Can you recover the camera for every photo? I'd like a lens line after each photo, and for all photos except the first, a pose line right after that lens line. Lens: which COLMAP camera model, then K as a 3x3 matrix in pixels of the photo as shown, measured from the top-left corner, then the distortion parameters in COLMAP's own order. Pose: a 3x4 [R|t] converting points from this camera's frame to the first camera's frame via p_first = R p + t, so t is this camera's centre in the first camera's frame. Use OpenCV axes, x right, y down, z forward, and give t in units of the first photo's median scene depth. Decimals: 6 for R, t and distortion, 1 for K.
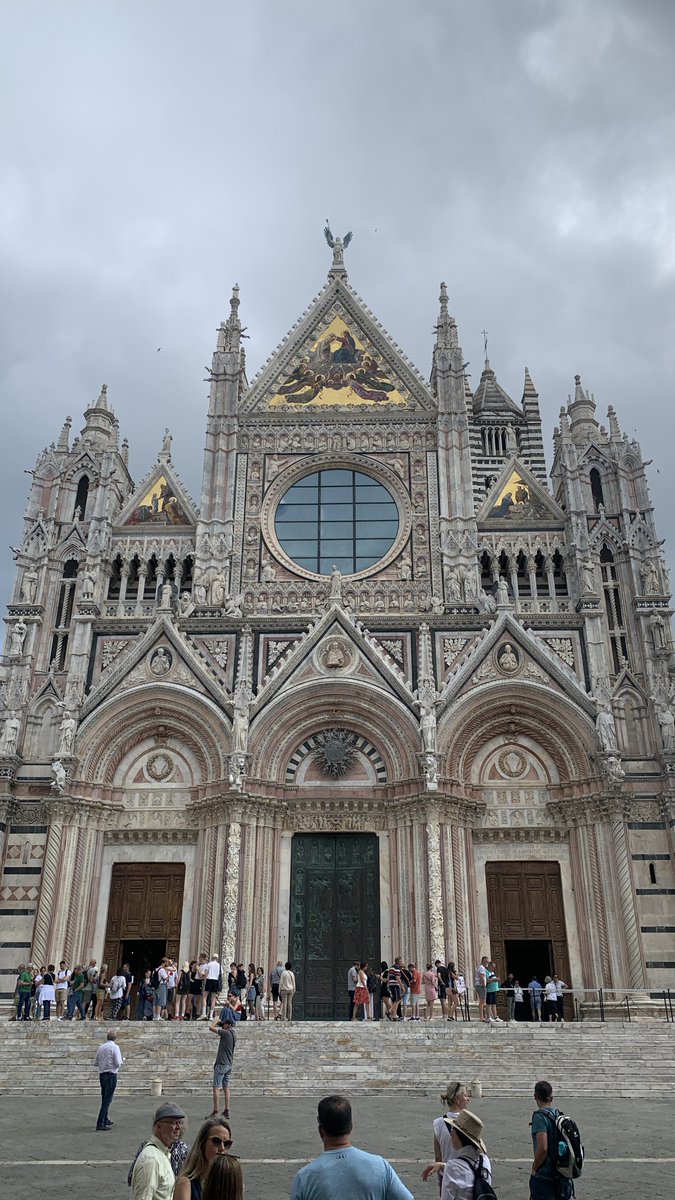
lens RADIAL K [[909.5, 0, 337.5], [0, 909.5, 600.0], [0, 0, 1]] dist [0.171056, -0.437418]
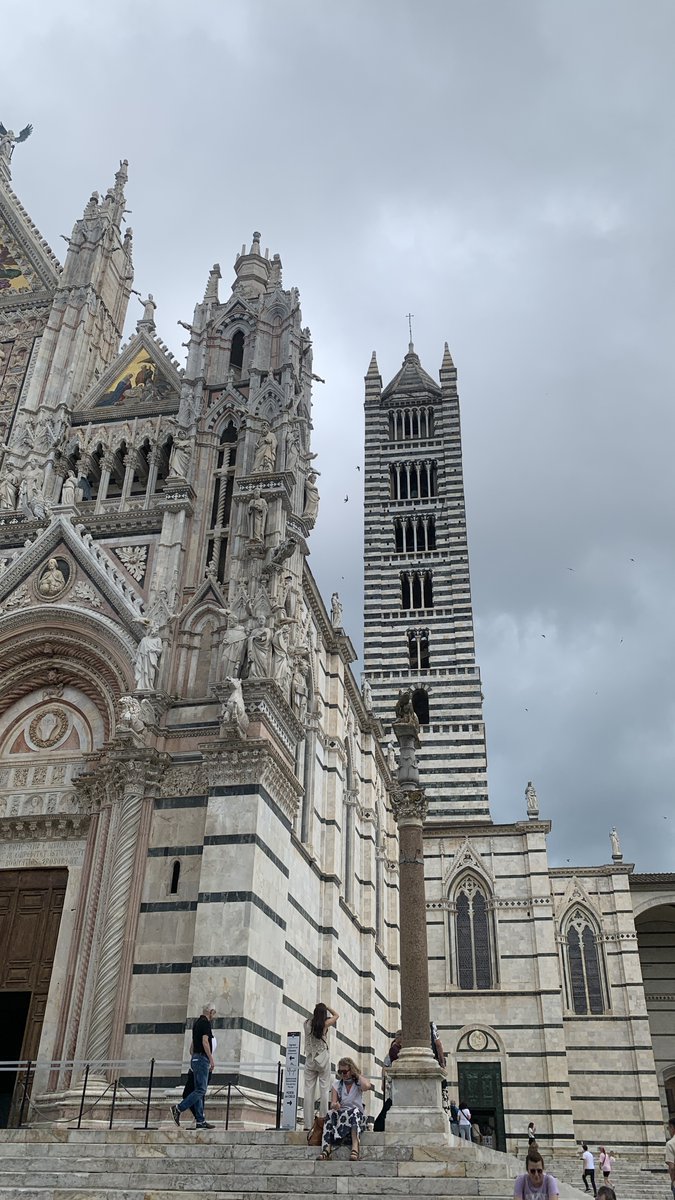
lens RADIAL K [[909.5, 0, 337.5], [0, 909.5, 600.0], [0, 0, 1]] dist [0.171056, -0.437418]
pose [[0.986065, -0.072018, -0.149961, 0.461384], [0.057241, 0.993276, -0.100628, 0.149594], [0.156200, 0.090642, 0.983558, 0.325904]]
